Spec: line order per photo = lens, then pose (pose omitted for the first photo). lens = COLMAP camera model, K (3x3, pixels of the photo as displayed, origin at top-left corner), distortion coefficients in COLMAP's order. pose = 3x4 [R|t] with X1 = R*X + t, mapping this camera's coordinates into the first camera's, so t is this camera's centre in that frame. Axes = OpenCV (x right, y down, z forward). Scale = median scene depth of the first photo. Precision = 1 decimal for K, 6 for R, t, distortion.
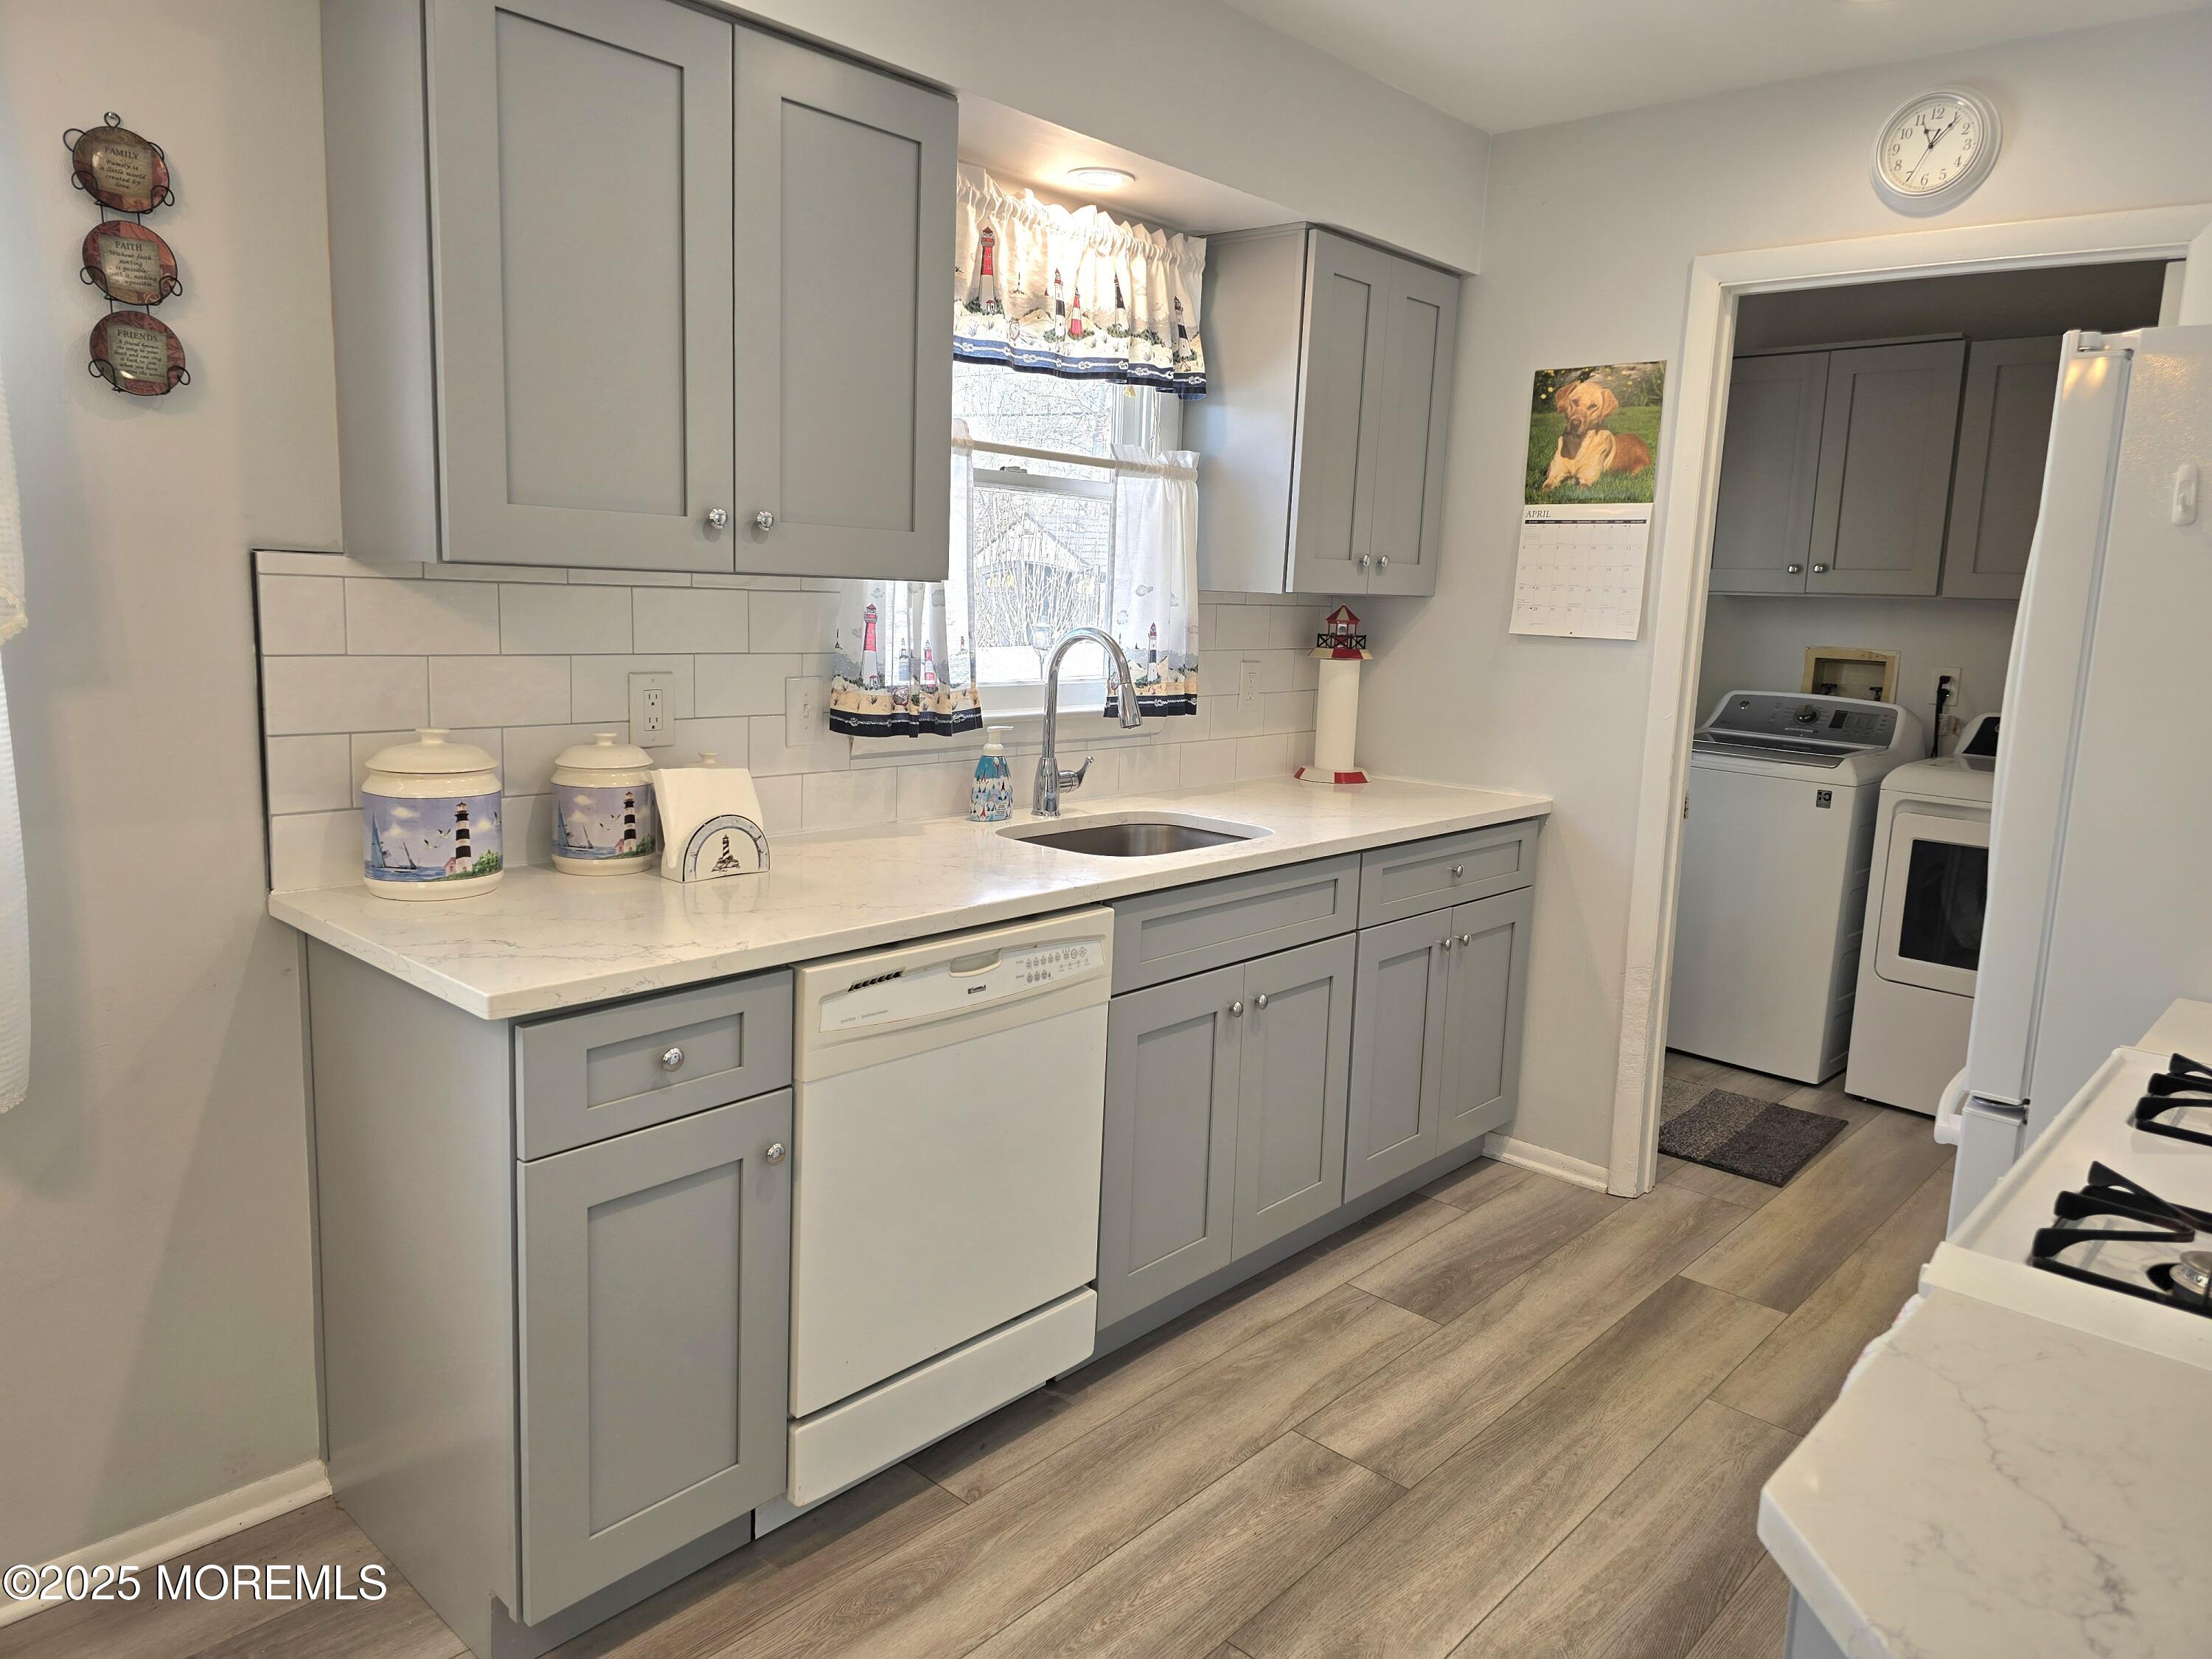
lens RADIAL K [[1471.8, 0, 1109.5], [0, 1471.8, 801.8], [0, 0, 1]] dist [0.064808, -0.055553]
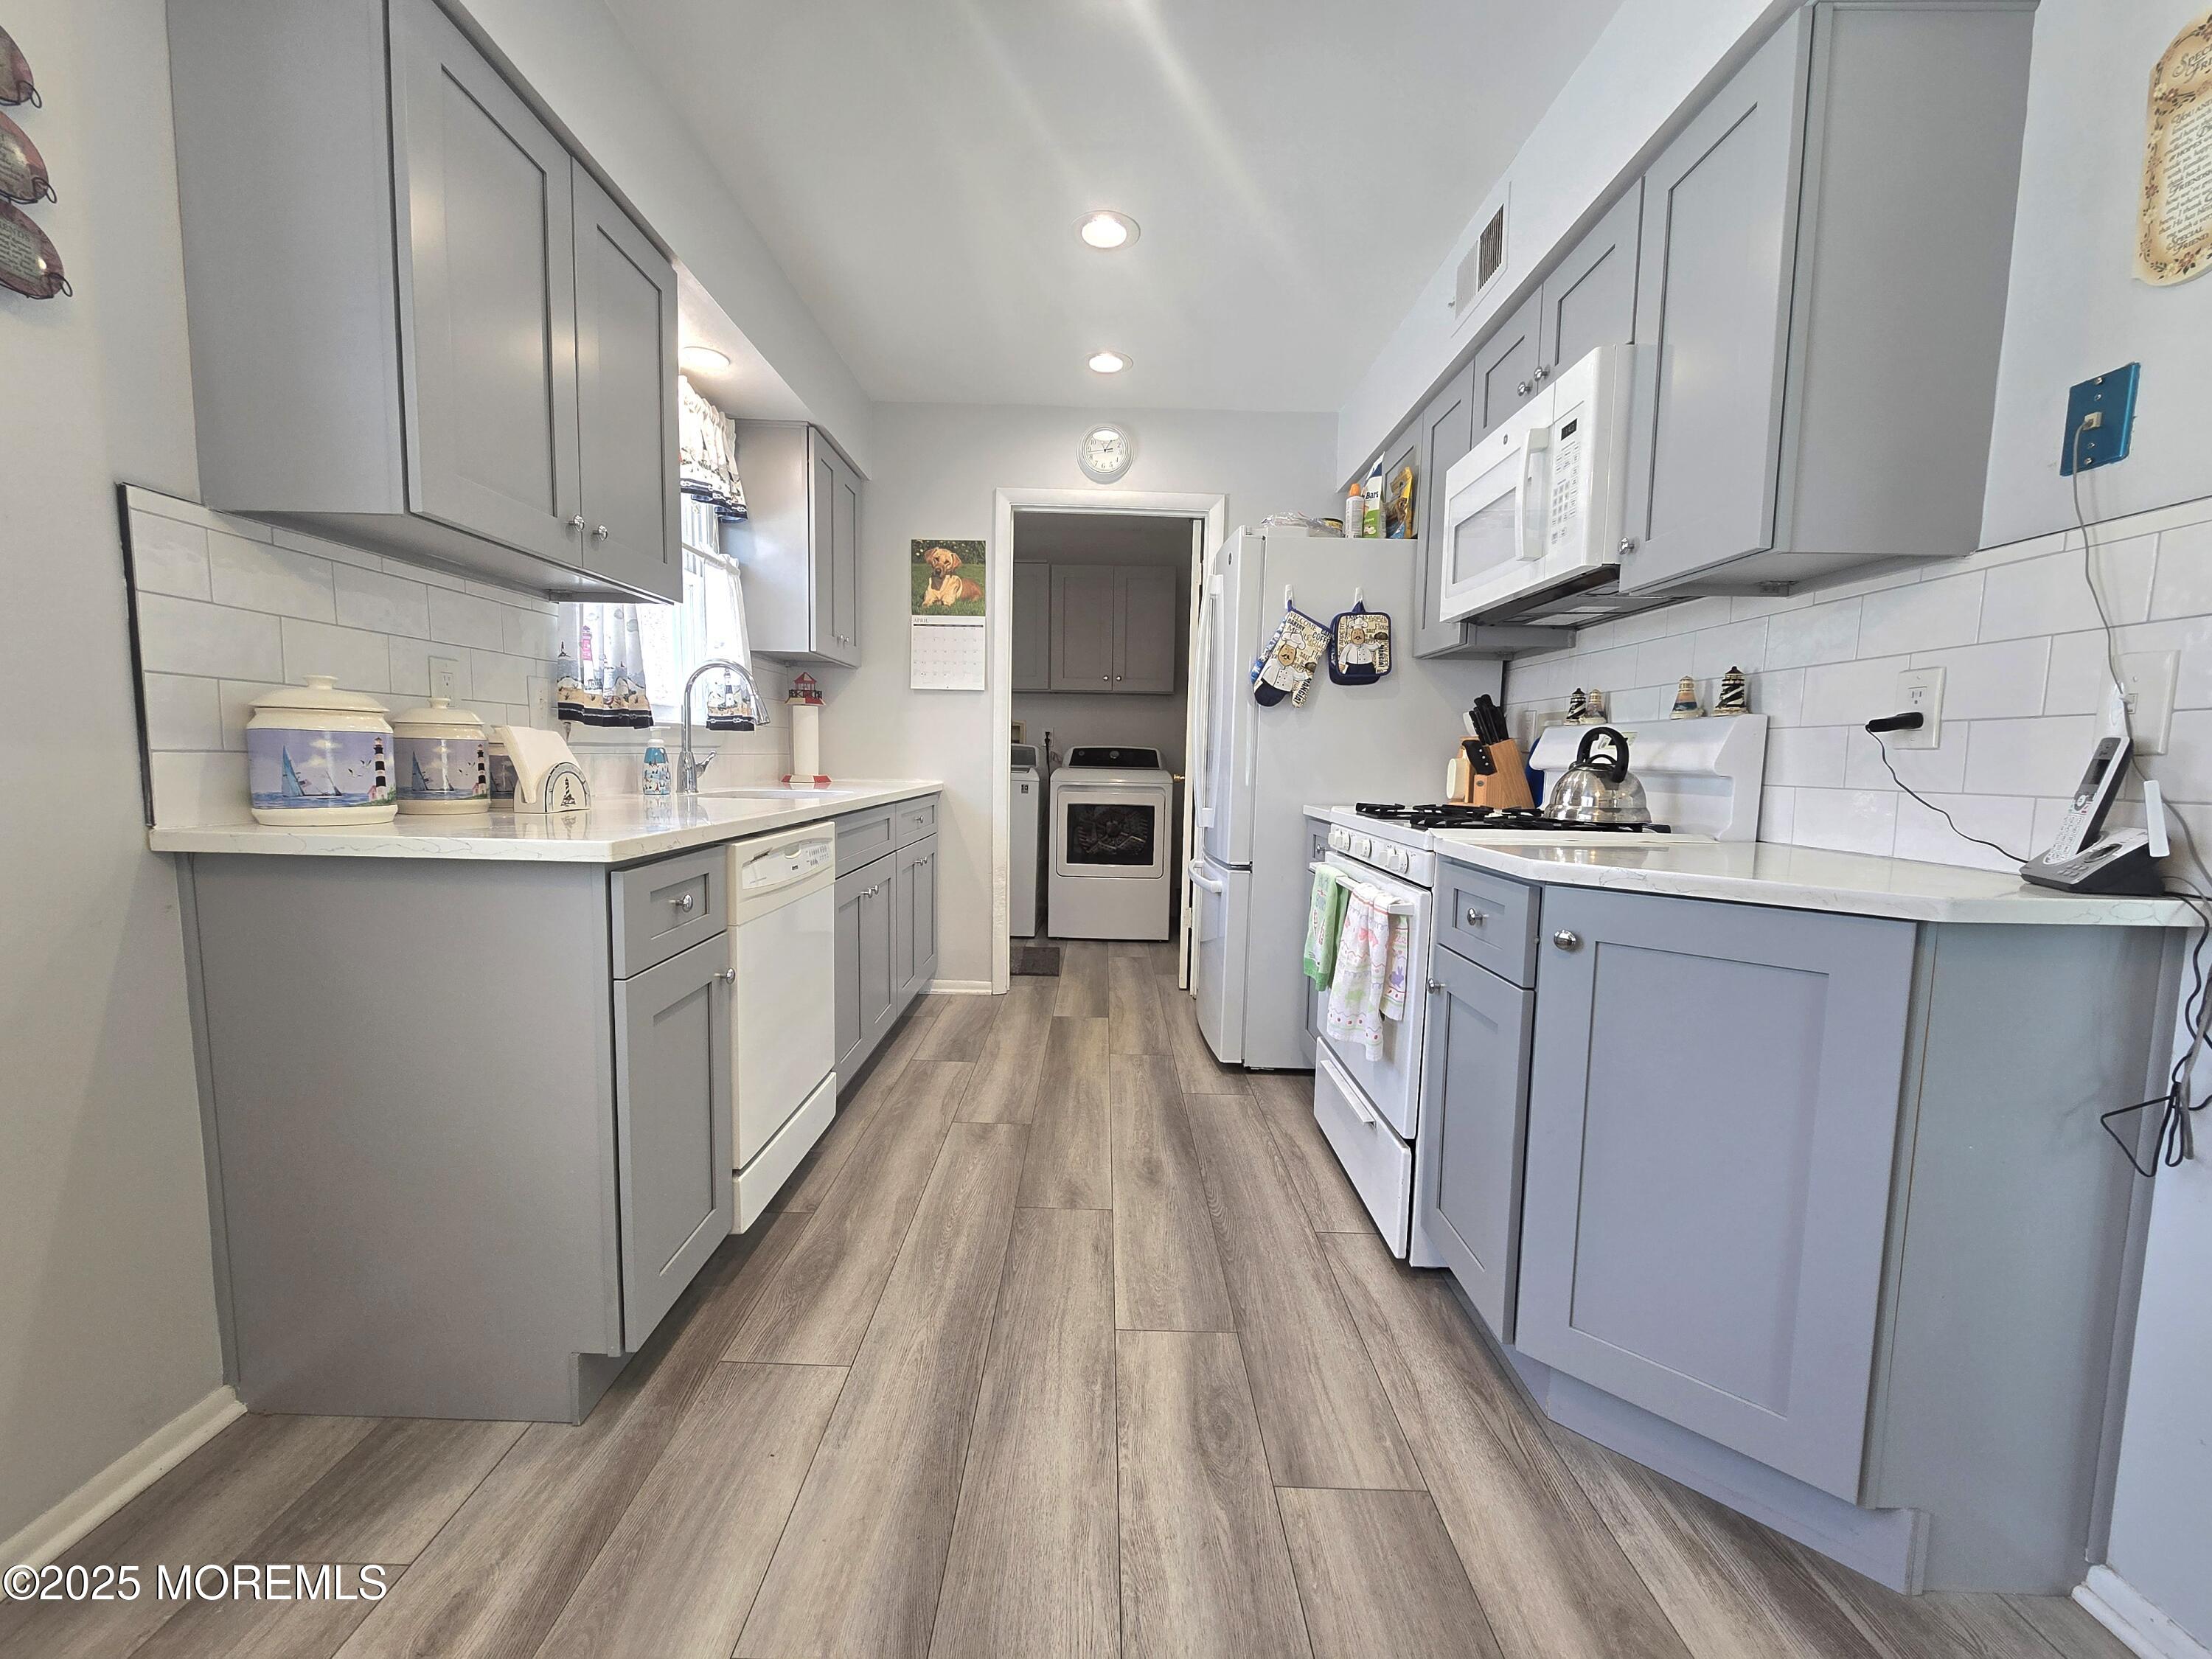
lens RADIAL K [[907.0, 0, 1098.7], [0, 907.0, 848.0], [0, 0, 1]] dist [-0.002358, 0.000373]
pose [[0.741493, -0.091658, 0.664670, -0.428758], [0.107366, 0.994069, 0.017307, 0.114654], [-0.662314, 0.058530, 0.746936, 0.101511]]
